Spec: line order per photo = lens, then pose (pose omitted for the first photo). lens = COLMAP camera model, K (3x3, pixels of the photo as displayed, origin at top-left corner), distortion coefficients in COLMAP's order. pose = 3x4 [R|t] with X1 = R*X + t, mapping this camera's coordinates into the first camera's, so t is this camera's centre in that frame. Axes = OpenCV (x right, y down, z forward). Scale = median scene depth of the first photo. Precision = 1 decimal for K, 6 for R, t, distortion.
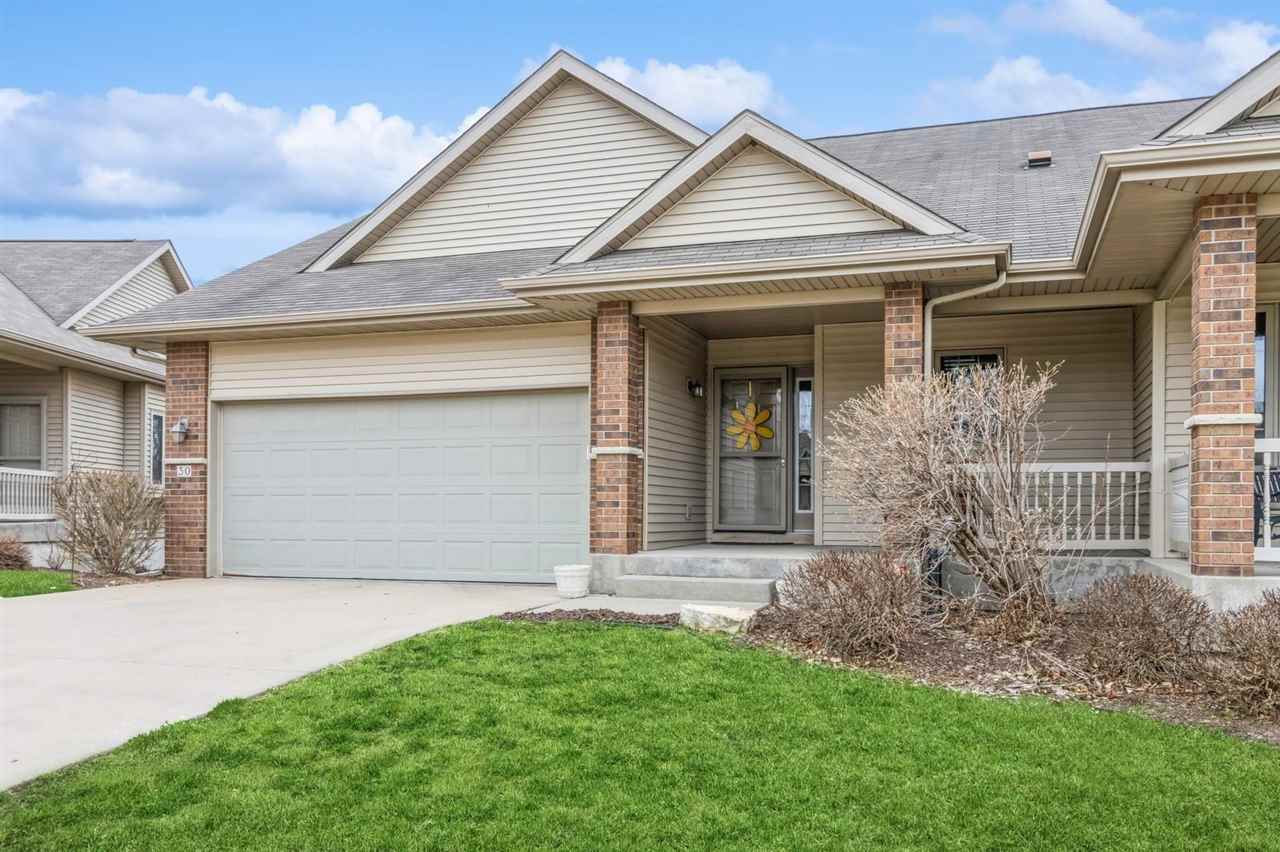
lens RADIAL K [[1107.8, 0, 638.9], [0, 1107.8, 426.8], [0, 0, 1]] dist [-0.000774, -0.000063]
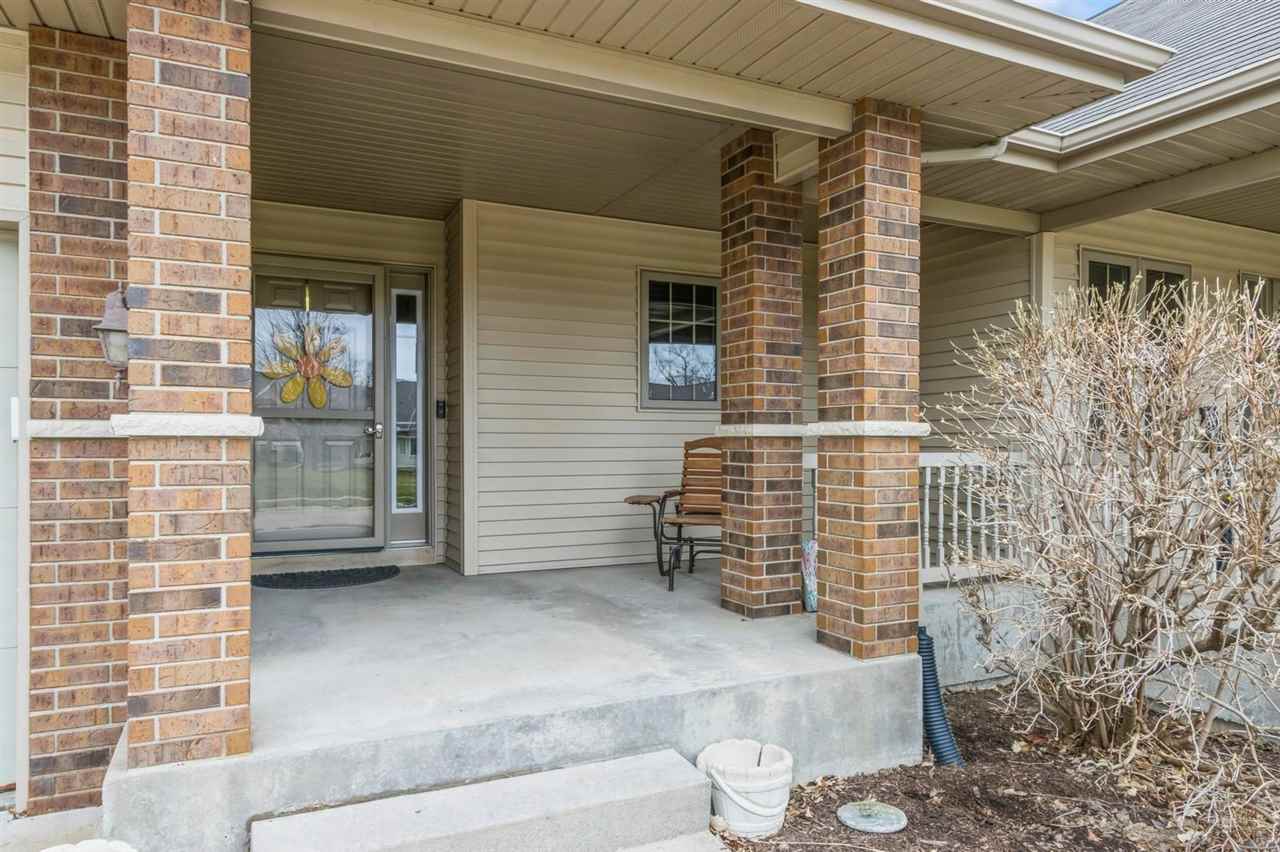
lens RADIAL K [[822.2, 0, 639.5], [0, 822.2, 435.7], [0, 0, 1]] dist [0.009133, 0.002271]
pose [[0.715649, 0.002325, 0.698456, -0.095384], [-0.054917, 0.997086, 0.052950, 0.005039], [-0.696297, -0.076251, 0.713692, 0.745499]]
